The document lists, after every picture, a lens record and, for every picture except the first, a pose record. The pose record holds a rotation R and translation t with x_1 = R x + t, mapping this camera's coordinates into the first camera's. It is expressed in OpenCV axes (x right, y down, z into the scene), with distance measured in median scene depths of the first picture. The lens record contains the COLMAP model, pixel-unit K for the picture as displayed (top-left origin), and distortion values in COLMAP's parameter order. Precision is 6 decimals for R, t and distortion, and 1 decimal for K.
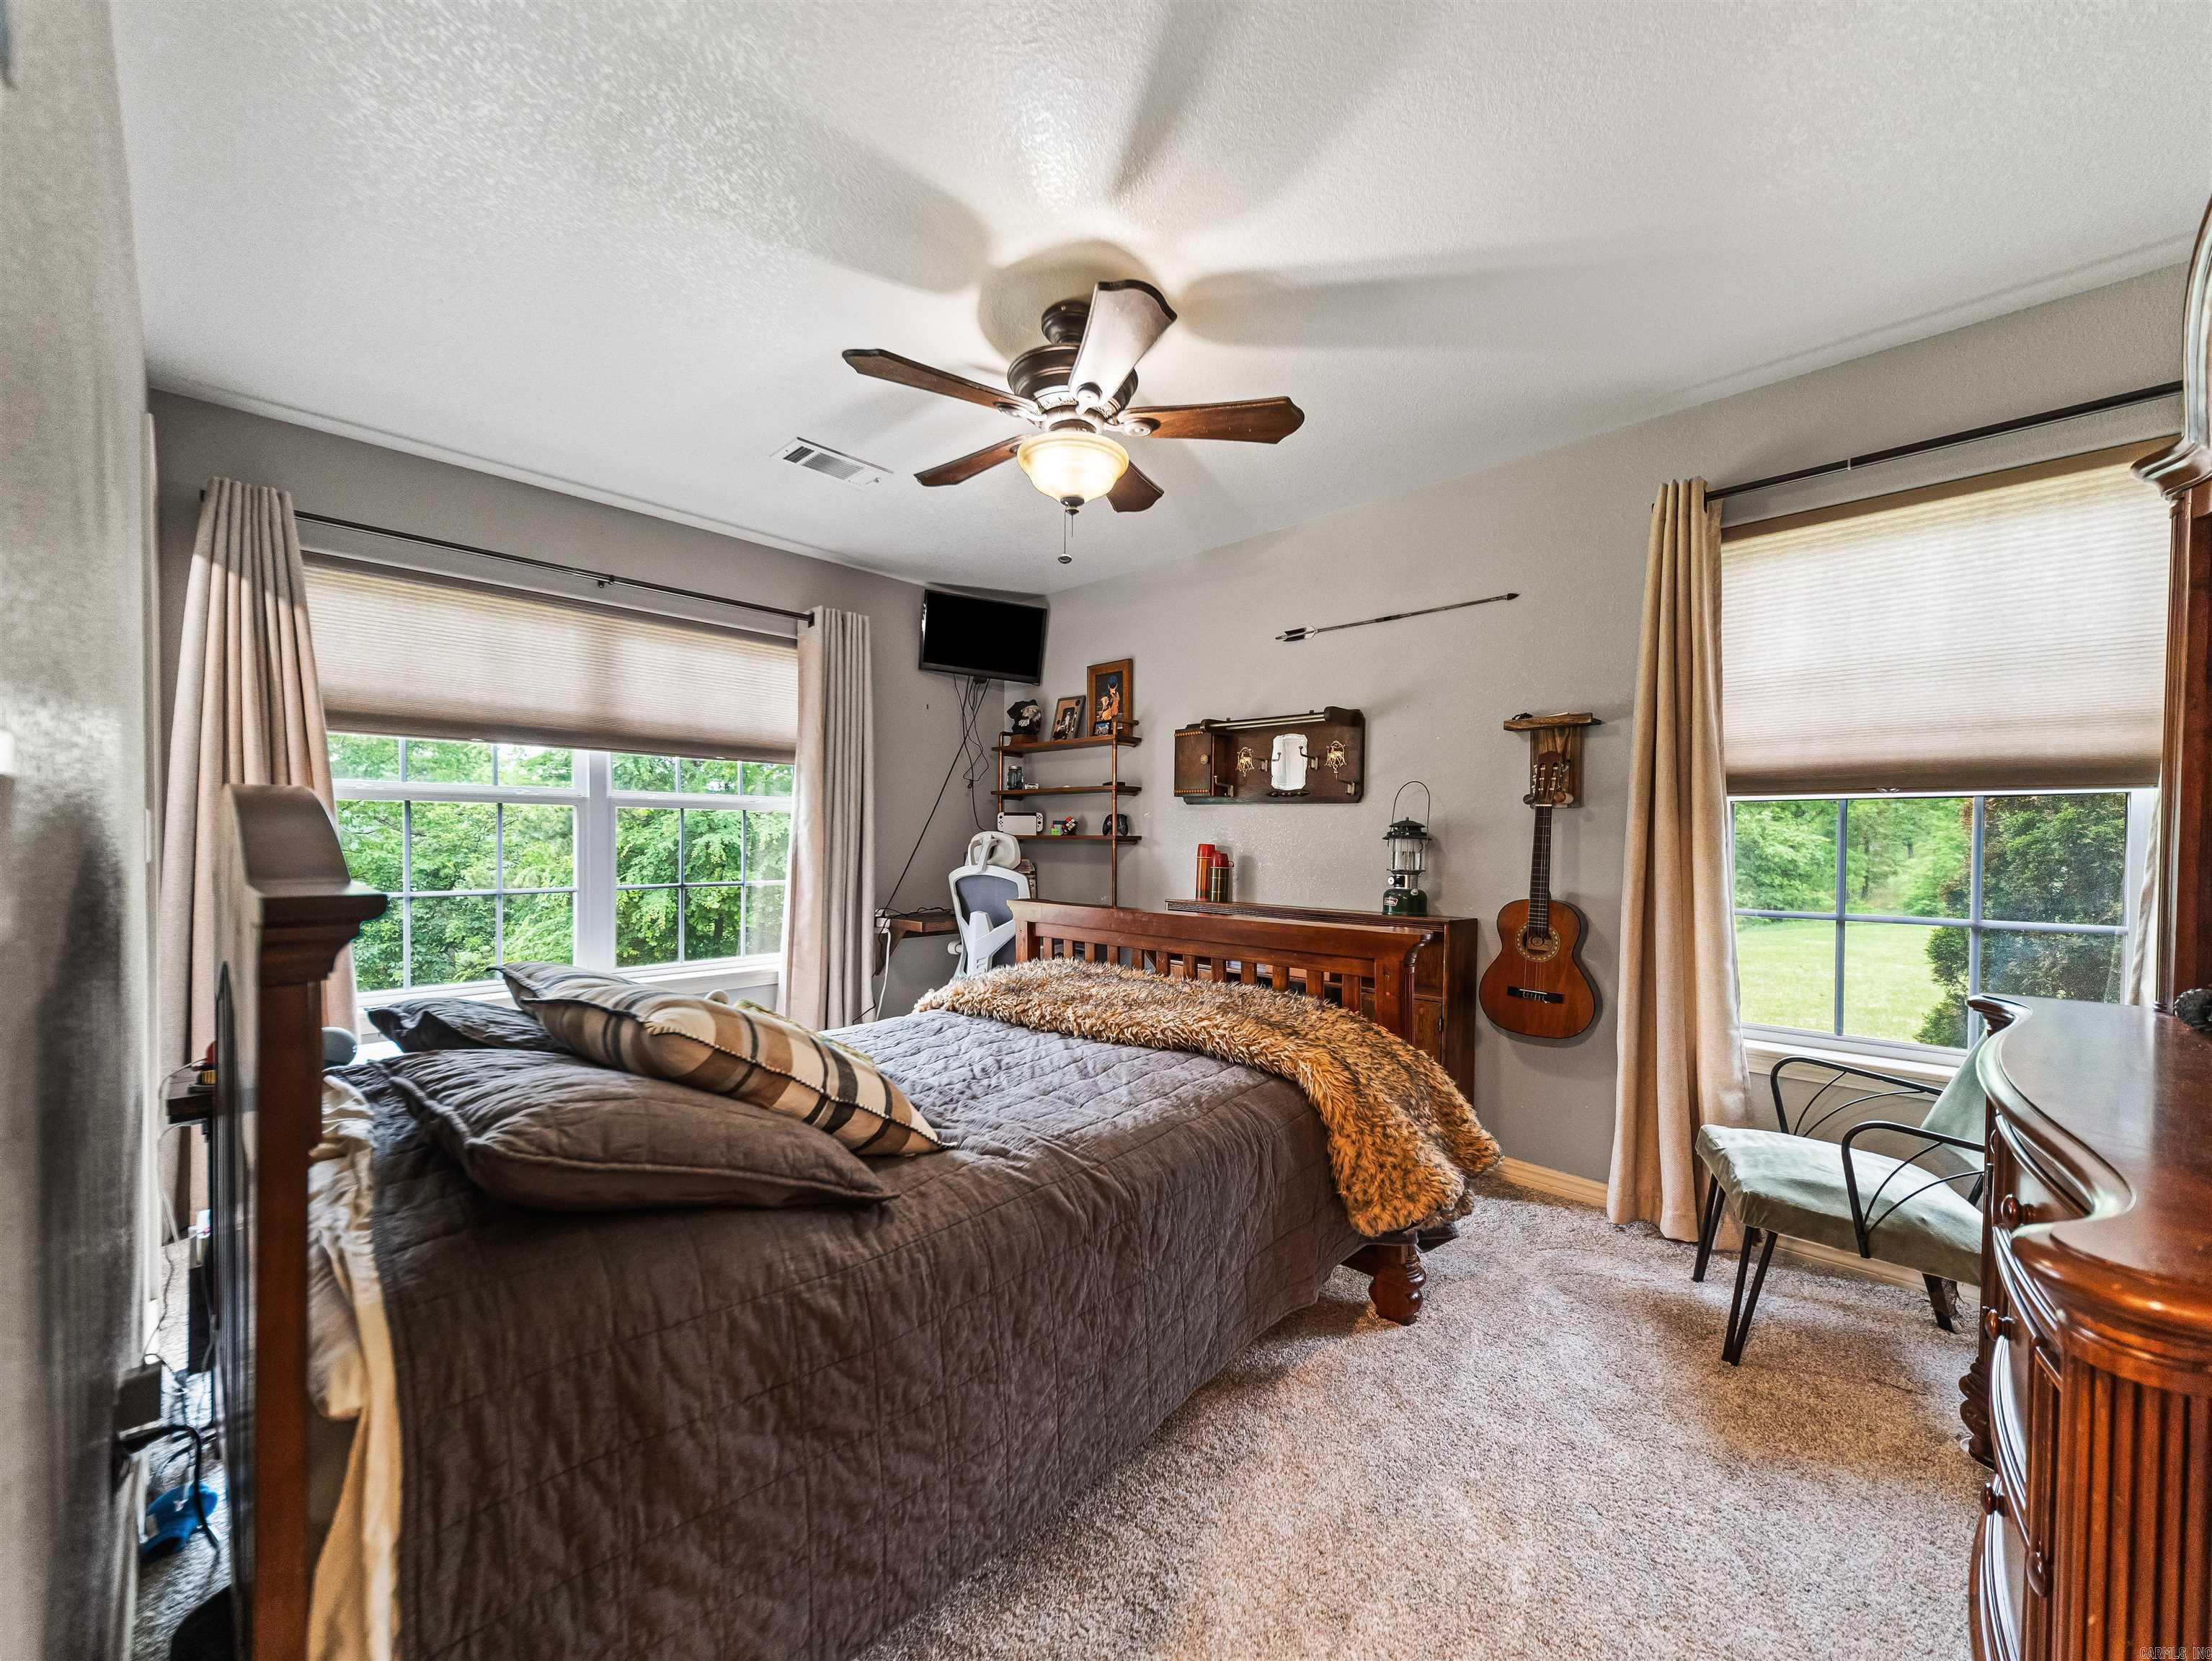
lens RADIAL K [[865.4, 0, 1111.5], [0, 865.4, 837.7], [0, 0, 1]] dist [0.032747, -0.011346]
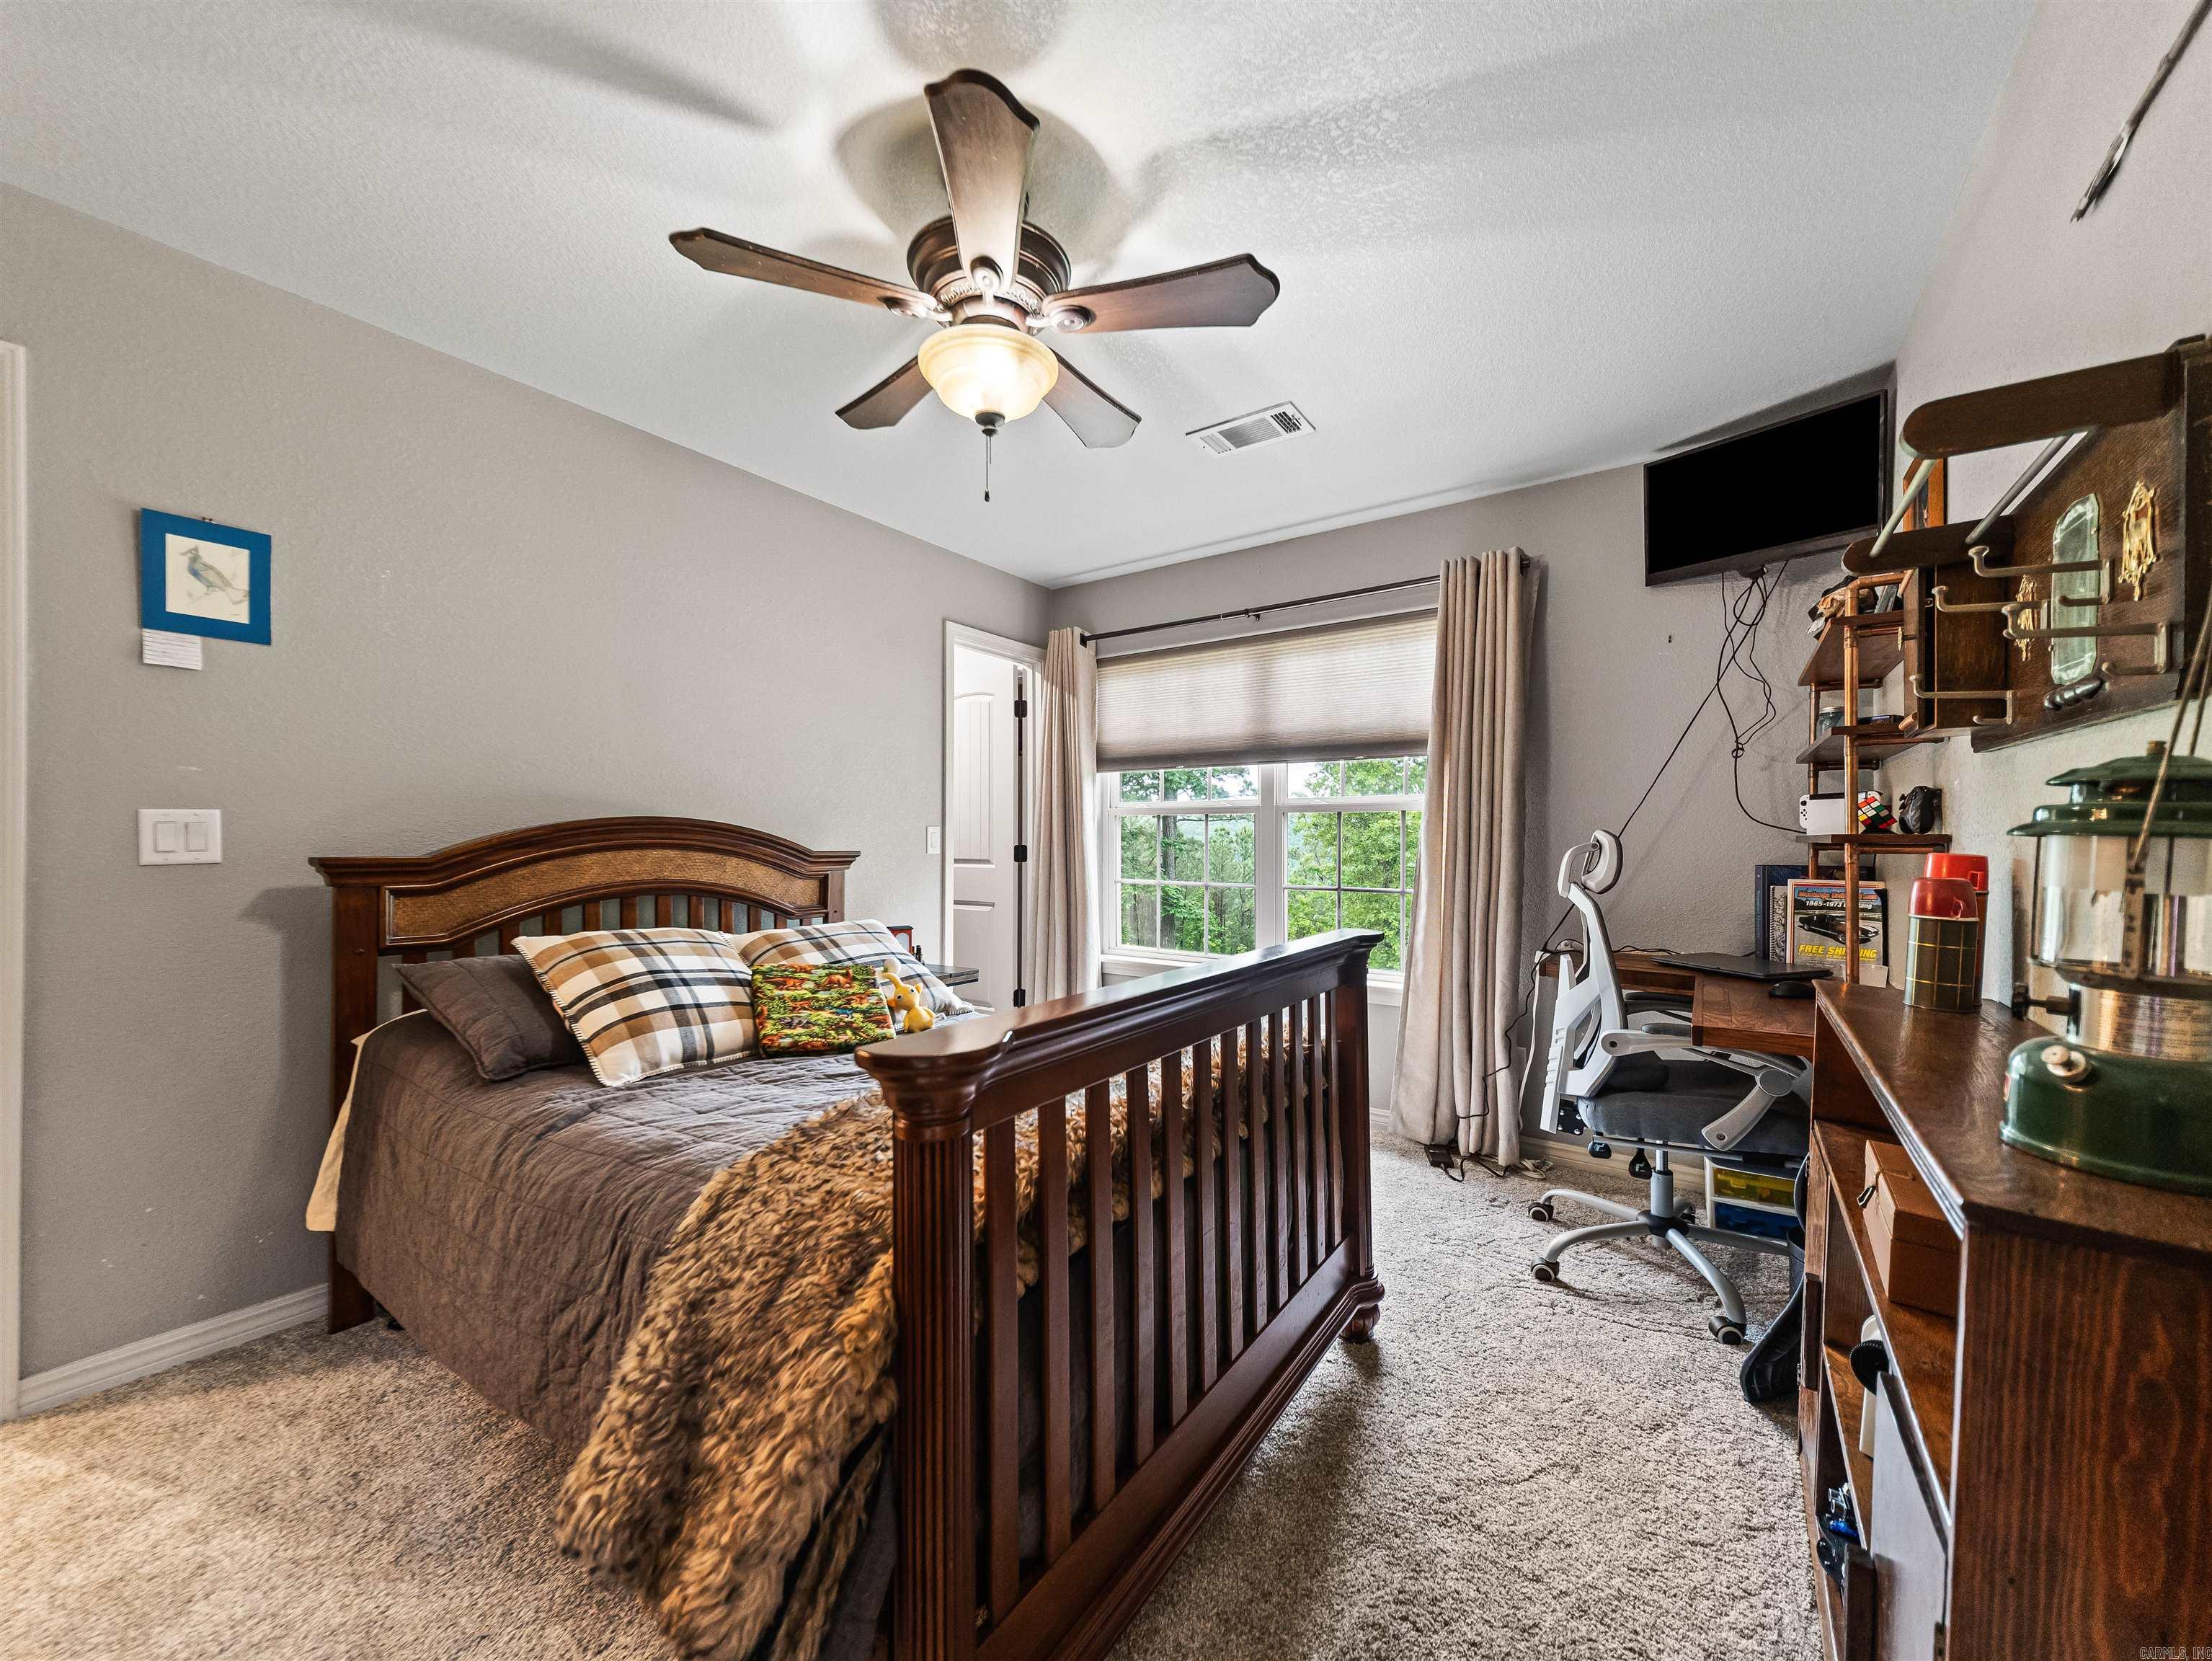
lens RADIAL K [[865.4, 0, 1111.5], [0, 865.4, 837.7], [0, 0, 1]] dist [0.032747, -0.011346]
pose [[0.168314, -0.013945, -0.985635, 0.493962], [0.007050, 0.999891, -0.012942, 0.009540], [0.985708, -0.004771, 0.168394, 0.624105]]
